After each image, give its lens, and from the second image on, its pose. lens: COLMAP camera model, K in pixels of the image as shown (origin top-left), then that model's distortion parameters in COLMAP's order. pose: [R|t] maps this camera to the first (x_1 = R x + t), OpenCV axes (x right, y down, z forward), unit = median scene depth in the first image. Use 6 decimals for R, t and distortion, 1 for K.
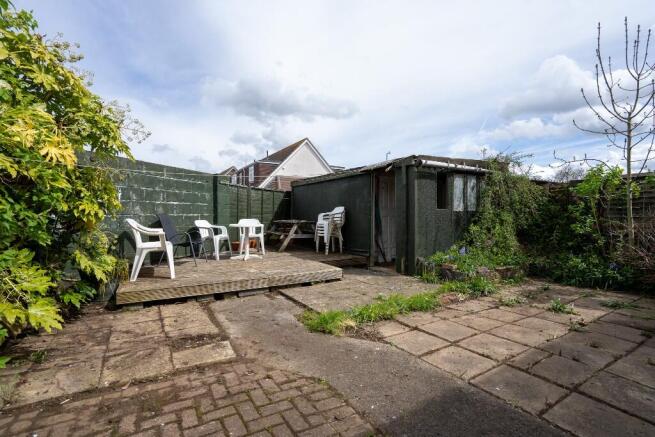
lens RADIAL K [[313.2, 0, 327.5], [0, 313.2, 218.5], [0, 0, 1]] dist [-0.048755, 0.014642]
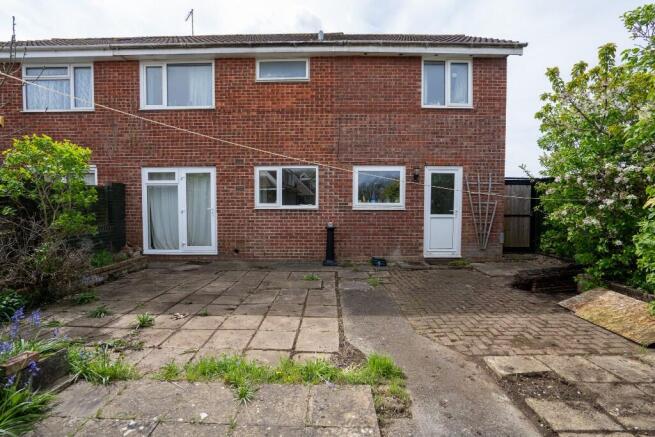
lens RADIAL K [[313.2, 0, 327.5], [0, 313.2, 218.5], [0, 0, 1]] dist [-0.048755, 0.014642]
pose [[-0.854146, -0.018705, 0.519696, -0.305758], [0.008849, 0.998685, 0.050488, -0.102771], [-0.519958, 0.047723, -0.852858, 1.790872]]
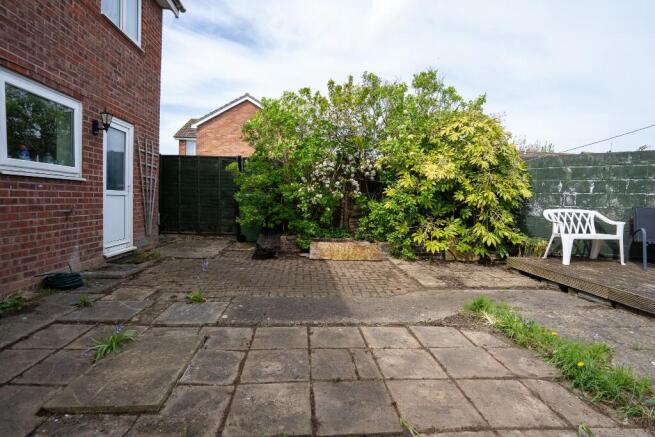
lens RADIAL K [[323.5, 0, 327.5], [0, 323.5, 218.5], [0, 0, 1]] dist [-0.037448, 0.001130]
pose [[-0.434982, 0.046719, -0.899226, 1.203014], [-0.039187, 0.996725, 0.070741, -0.018008], [0.899586, 0.066009, -0.431727, 1.006063]]
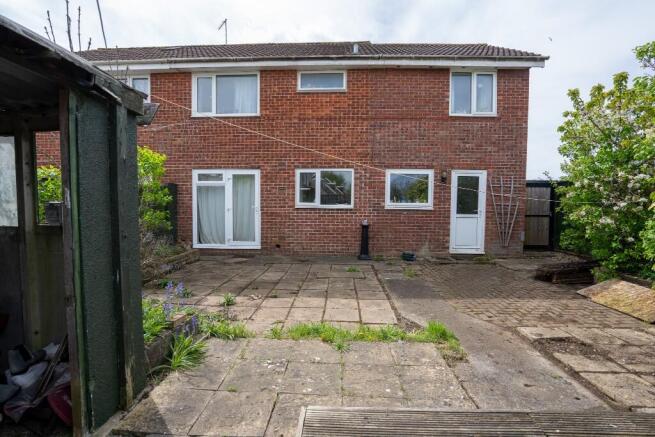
lens RADIAL K [[317.7, 0, 327.7], [0, 317.7, 217.6], [0, 0, 1]] dist [-0.048434, 0.016317]
pose [[-0.839973, -0.025345, 0.542036, -0.261466], [0.002023, 0.998755, 0.049836, -0.109208], [-0.542624, 0.042957, -0.838876, 2.124570]]
